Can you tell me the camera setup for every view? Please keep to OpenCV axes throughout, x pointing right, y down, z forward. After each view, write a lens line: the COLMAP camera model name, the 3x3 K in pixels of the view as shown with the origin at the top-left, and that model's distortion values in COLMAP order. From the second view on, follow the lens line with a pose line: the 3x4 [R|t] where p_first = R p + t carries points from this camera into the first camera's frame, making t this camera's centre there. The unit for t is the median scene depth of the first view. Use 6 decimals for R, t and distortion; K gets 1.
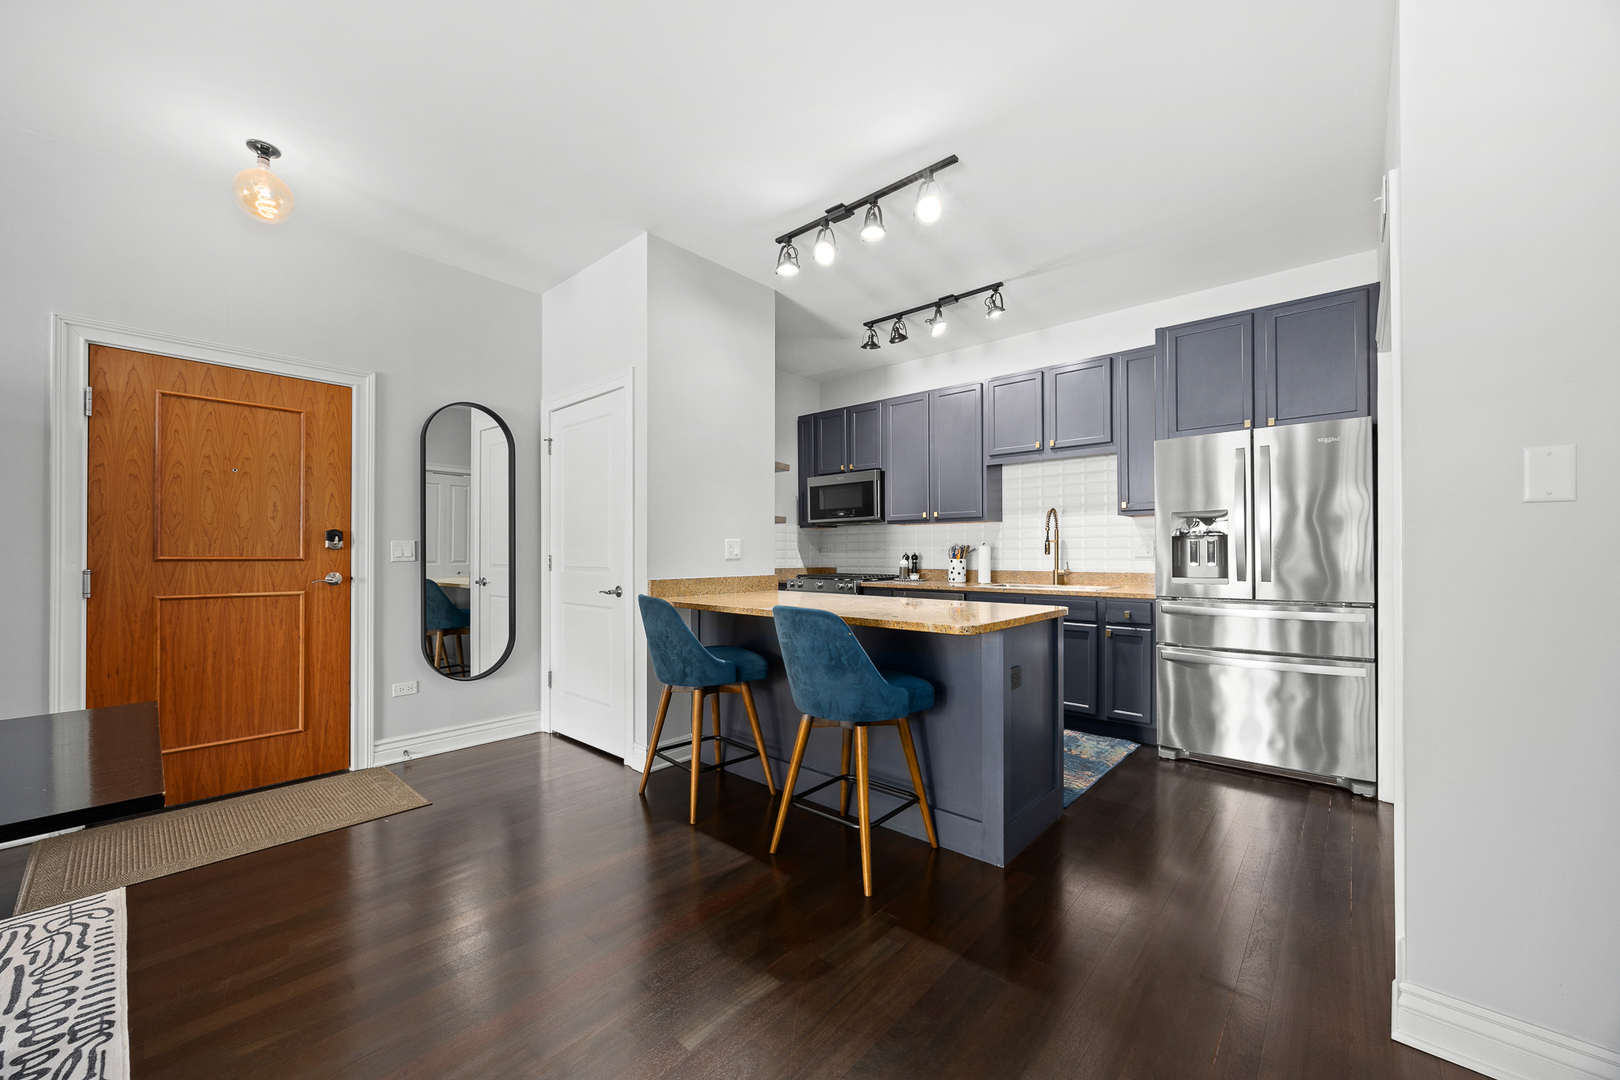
lens RADIAL K [[623.9, 0, 808.5], [0, 623.9, 550.4], [0, 0, 1]] dist [-0.002222, 0.000206]
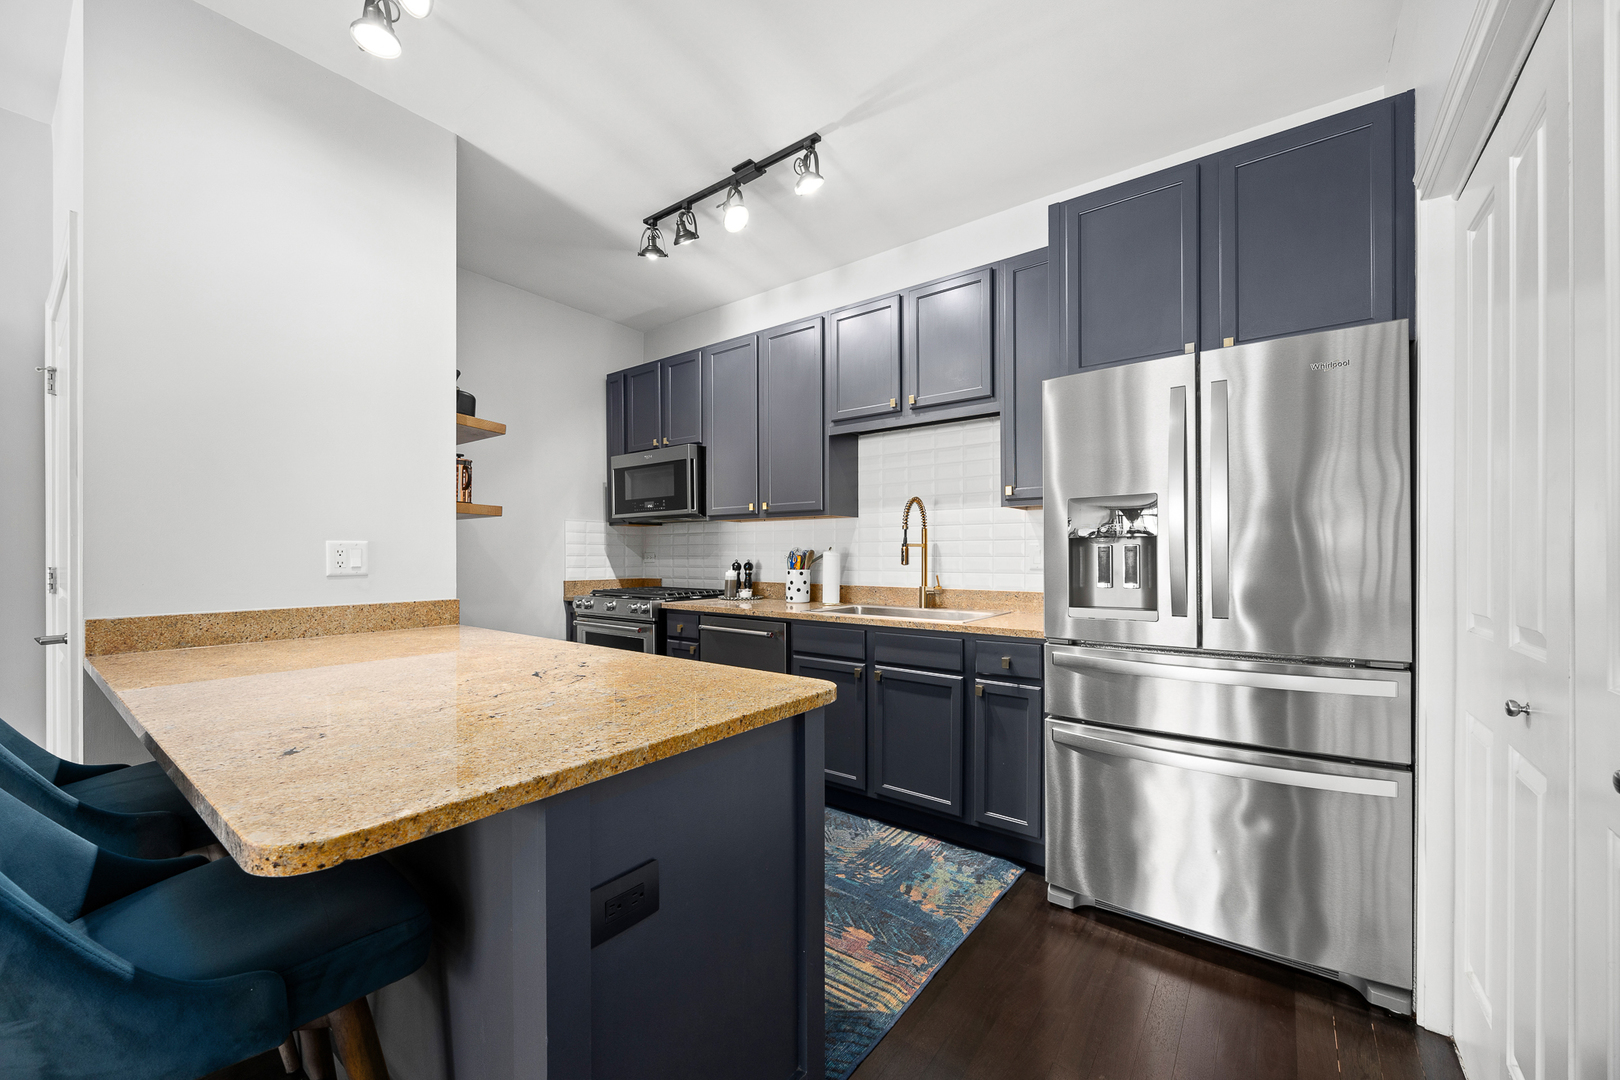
lens RADIAL K [[623.9, 0, 811.7], [0, 623.9, 553.9], [0, 0, 1]] dist [-0.002222, 0.000206]
pose [[0.997270, 0.000581, 0.073837, 0.261877], [-0.000972, 0.999986, 0.005267, -0.010143], [-0.073833, -0.005324, 0.997256, 0.376955]]
